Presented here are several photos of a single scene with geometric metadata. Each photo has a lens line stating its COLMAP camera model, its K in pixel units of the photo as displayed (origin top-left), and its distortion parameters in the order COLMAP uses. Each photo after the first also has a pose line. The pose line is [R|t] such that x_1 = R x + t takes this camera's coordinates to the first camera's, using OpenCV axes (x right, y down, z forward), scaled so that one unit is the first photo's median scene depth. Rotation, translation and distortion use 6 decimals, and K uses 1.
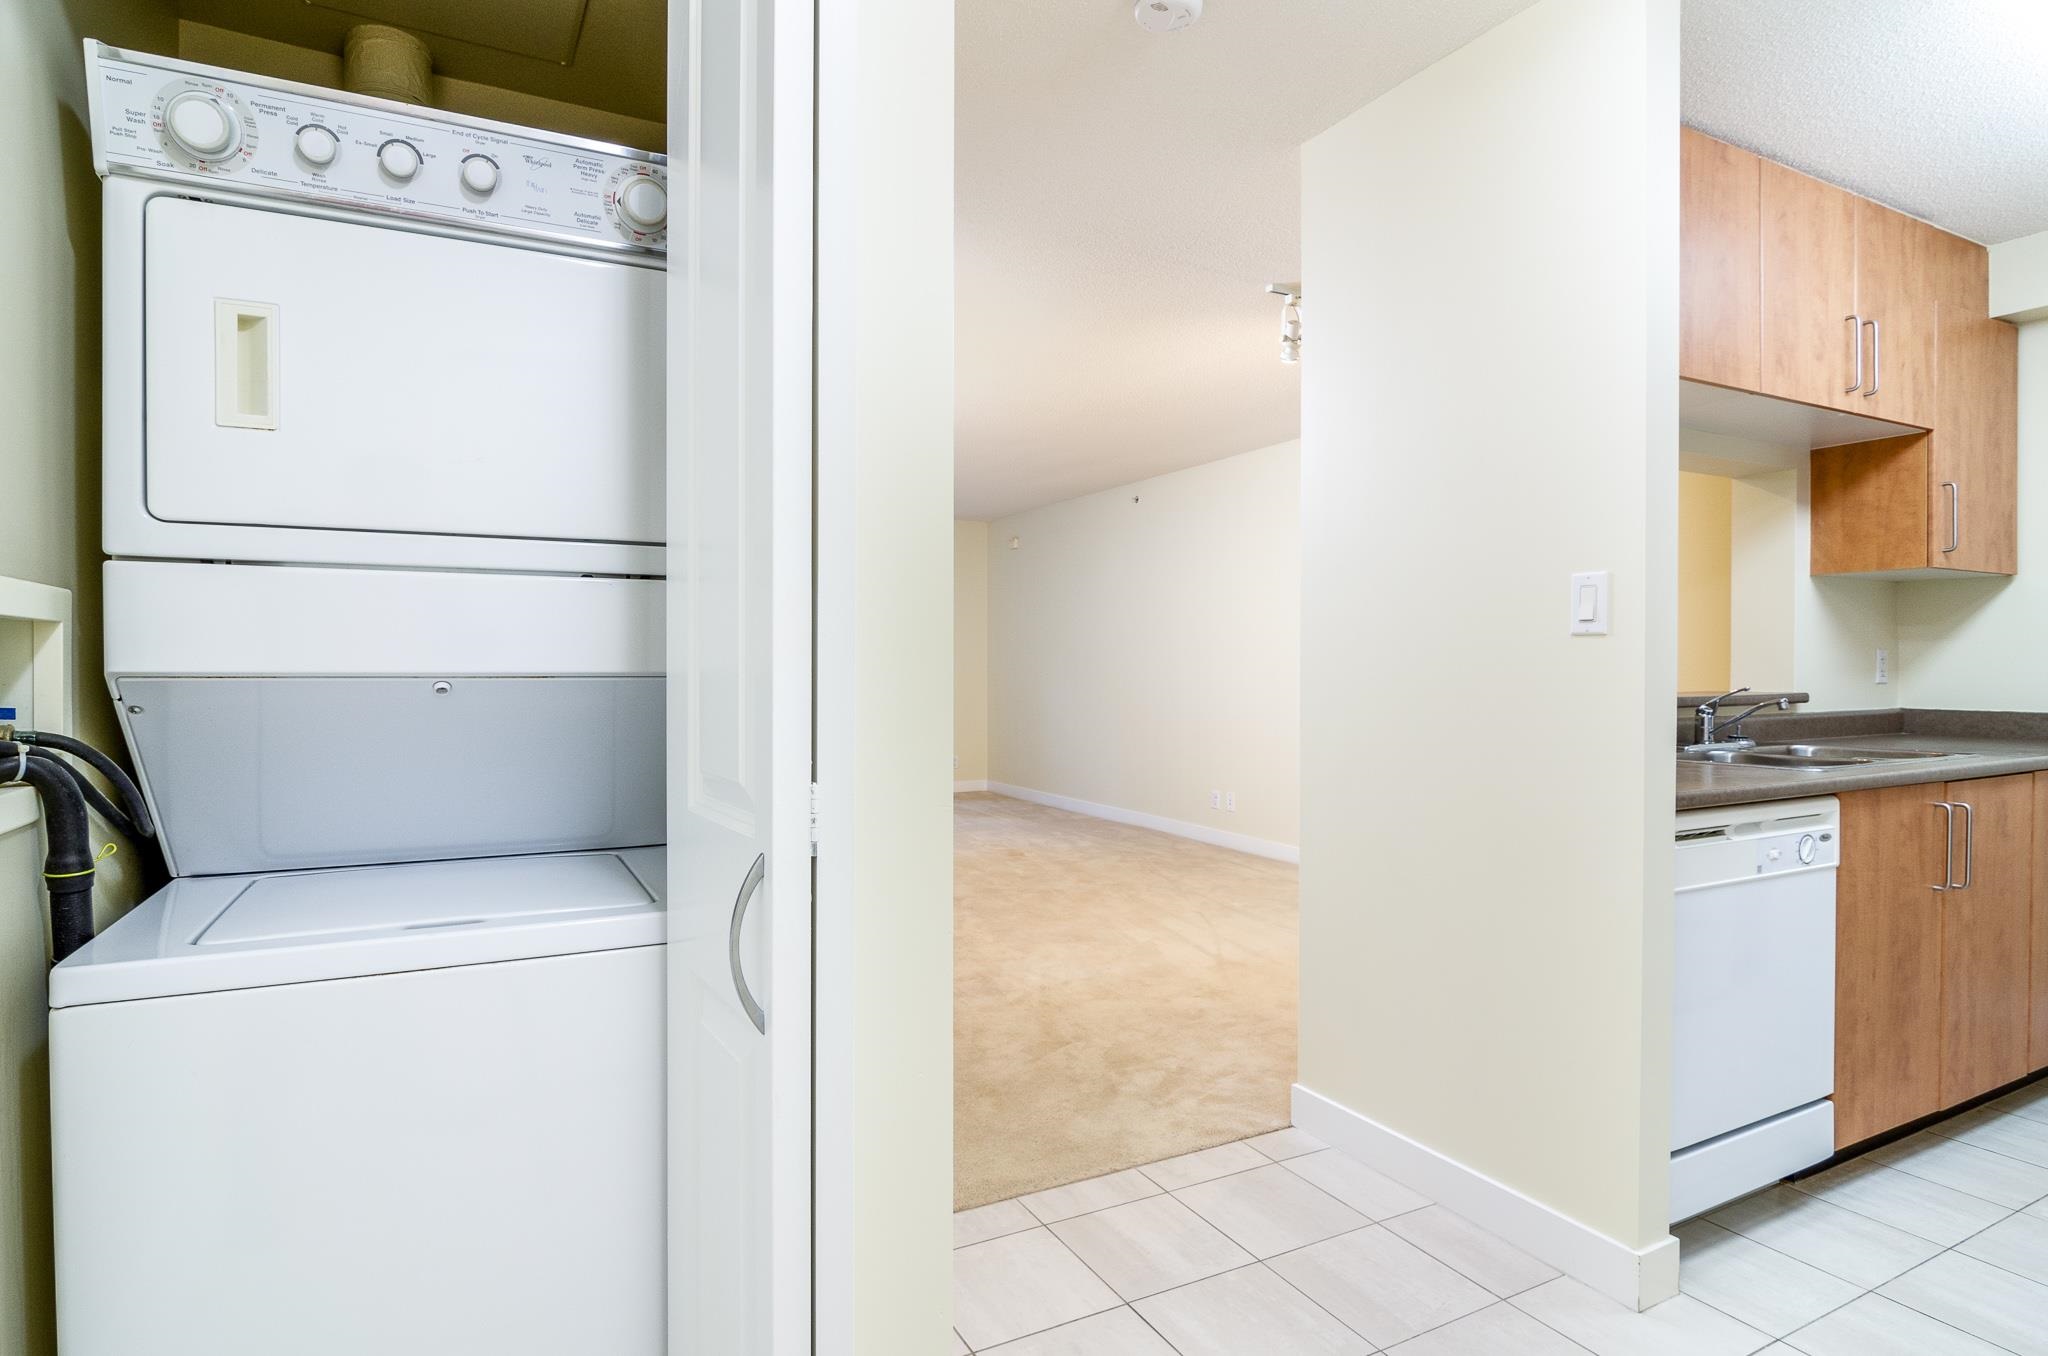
lens RADIAL K [[1002.5, 0, 1019.0], [0, 1002.5, 669.5], [0, 0, 1]] dist [-0.006842, -0.001528]
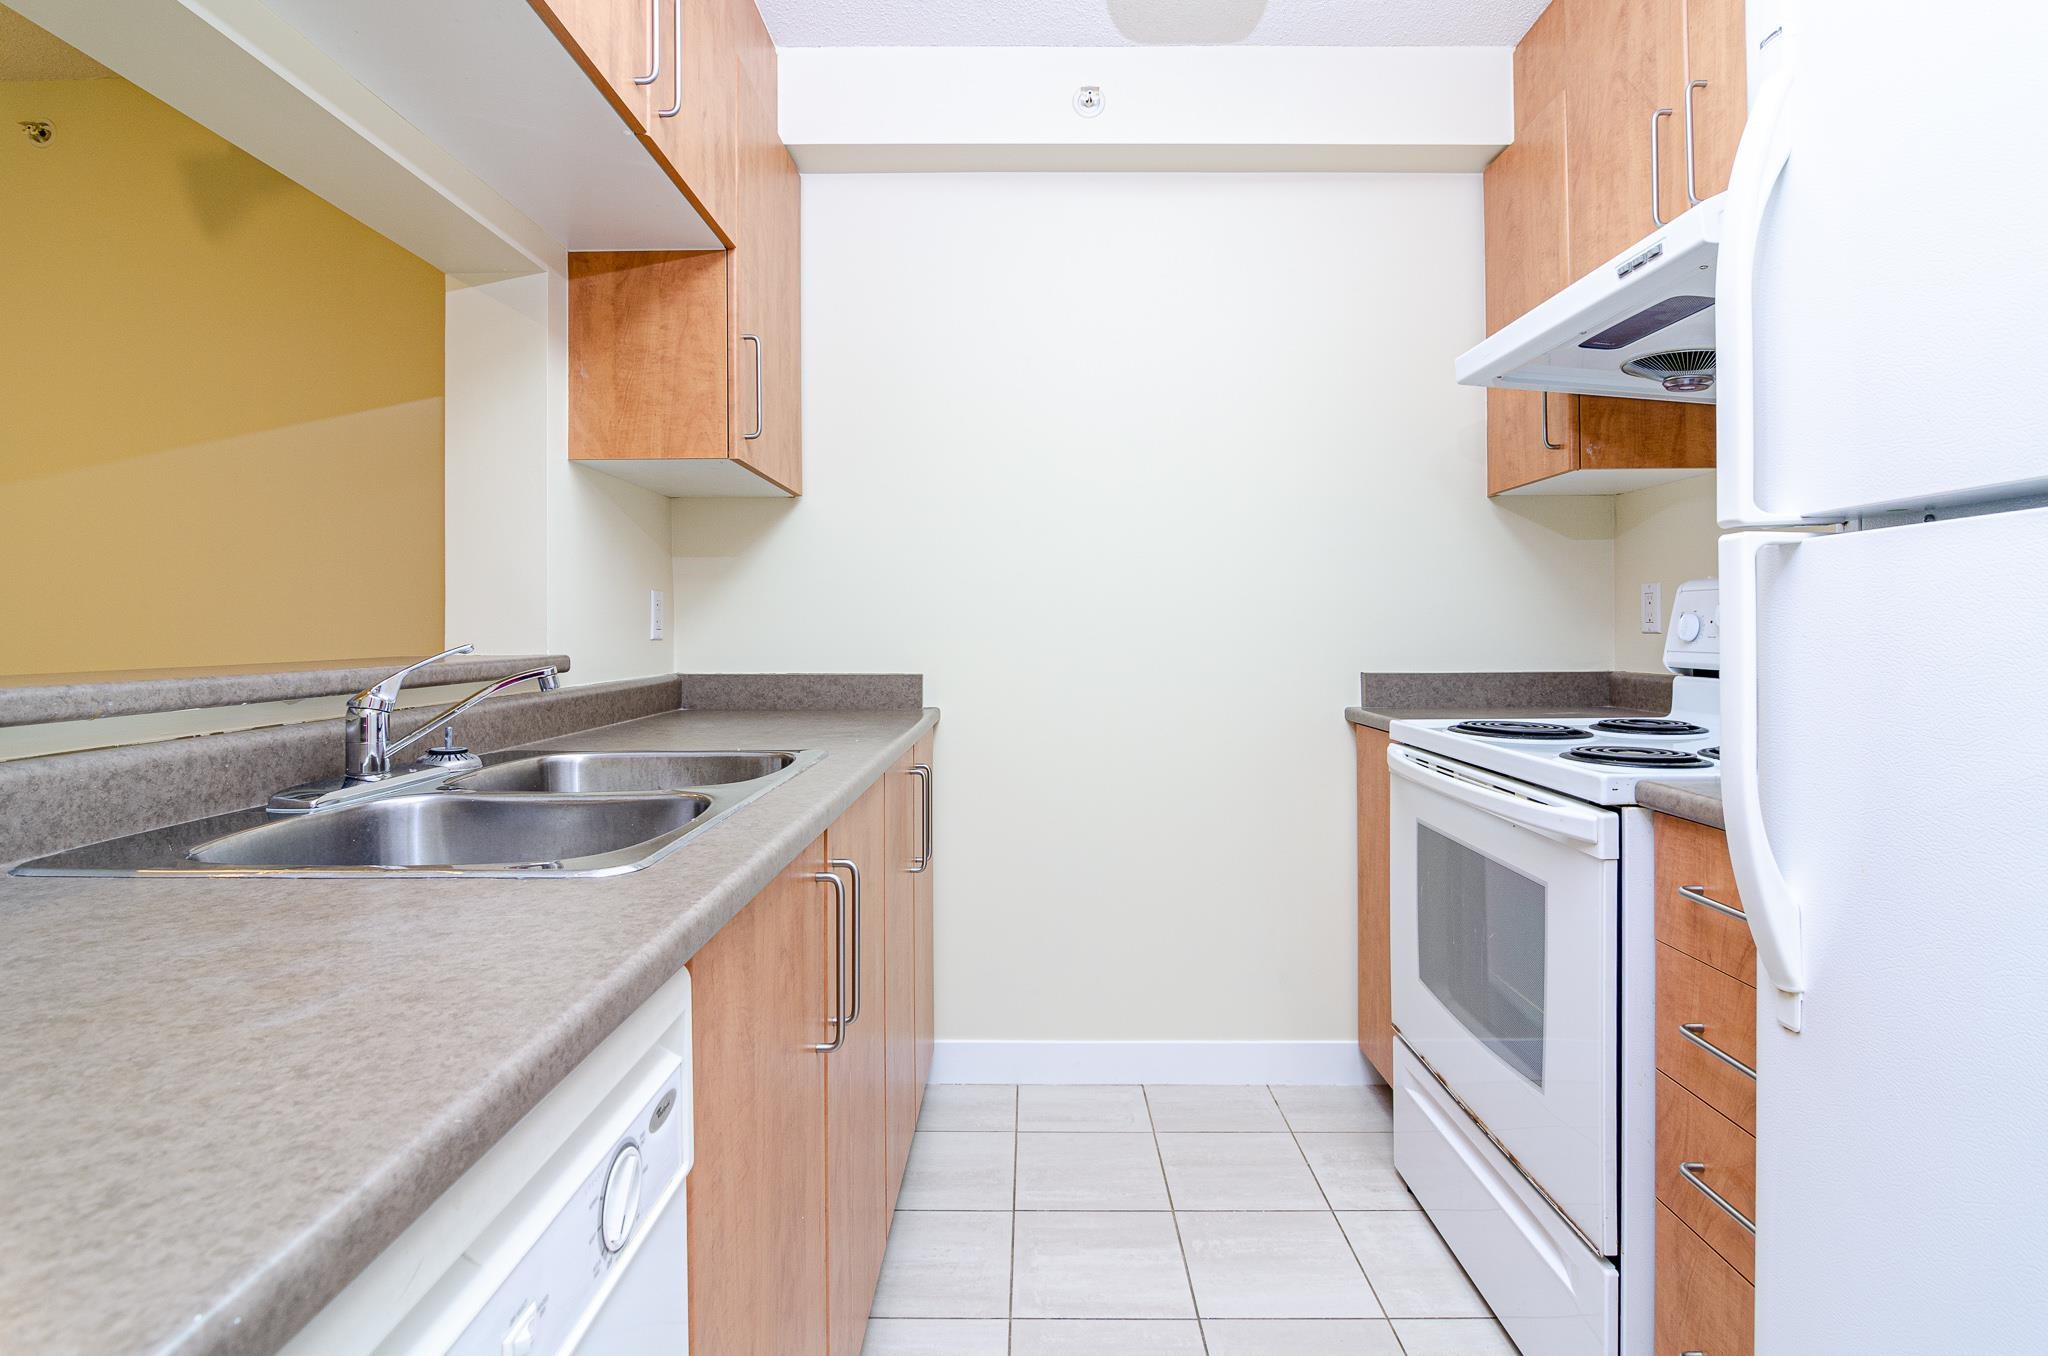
lens RADIAL K [[1002.5, 0, 1027.3], [0, 1002.5, 631.7], [0, 0, 1]] dist [-0.006842, -0.001528]
pose [[0.436547, -0.001520, 0.899680, 0.391709], [0.007073, 0.999973, -0.001743, 0.012965], [-0.899654, 0.007124, 0.436546, 0.516013]]
